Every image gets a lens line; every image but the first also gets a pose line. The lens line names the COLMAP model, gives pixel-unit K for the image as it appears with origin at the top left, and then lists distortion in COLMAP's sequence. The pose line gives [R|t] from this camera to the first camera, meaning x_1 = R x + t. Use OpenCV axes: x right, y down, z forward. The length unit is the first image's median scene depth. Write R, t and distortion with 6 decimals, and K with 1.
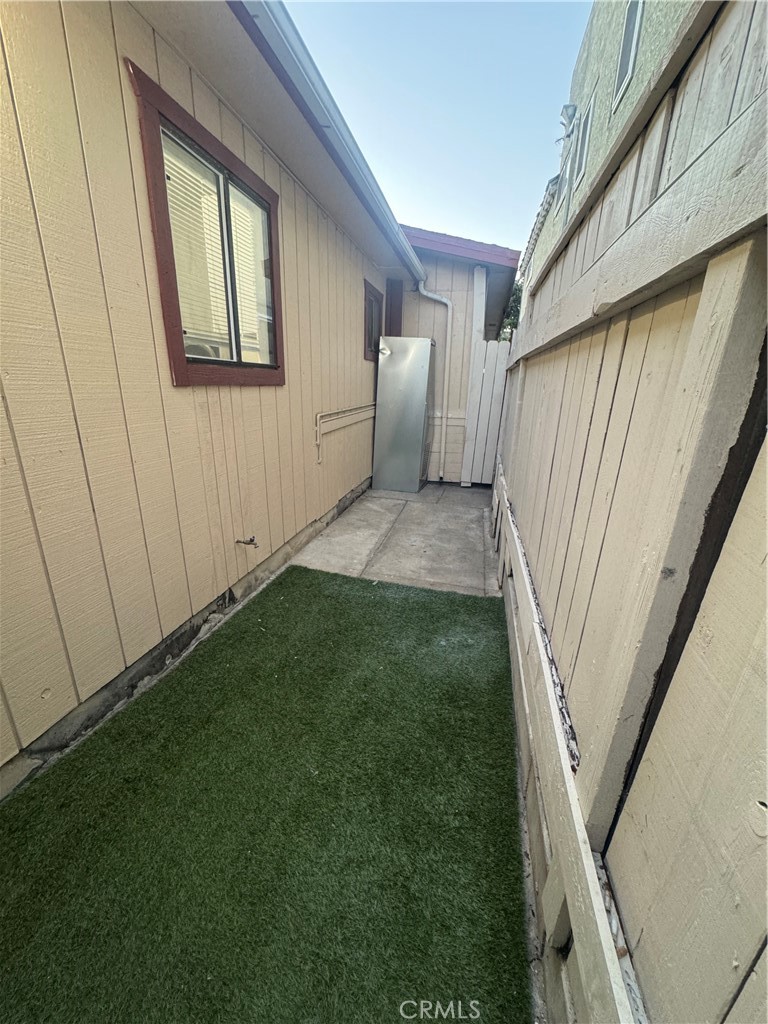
lens RADIAL K [[407.4, 0, 385.5], [0, 407.4, 512.4], [0, 0, 1]] dist [-0.006089, 0.001059]
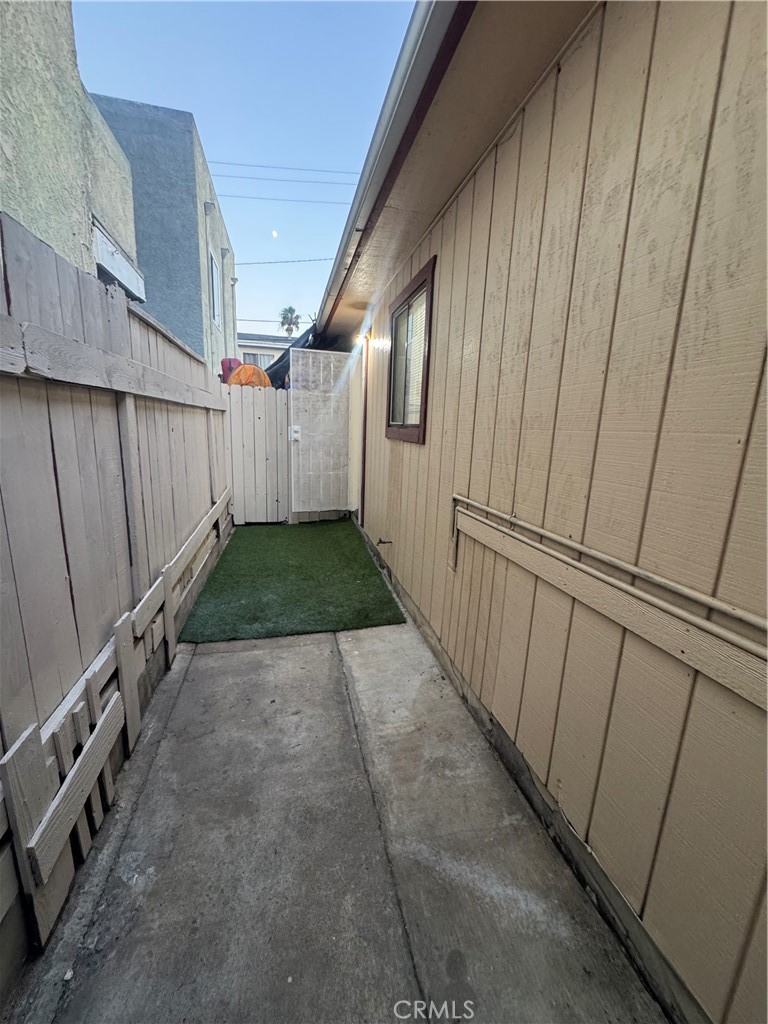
lens RADIAL K [[407.4, 0, 385.5], [0, 407.4, 512.4], [0, 0, 1]] dist [-0.006089, 0.001059]
pose [[-0.893601, 0.034674, -0.447521, 0.212471], [-0.194799, 0.868271, 0.456244, -0.472242], [0.404389, 0.494876, -0.769134, 1.416465]]
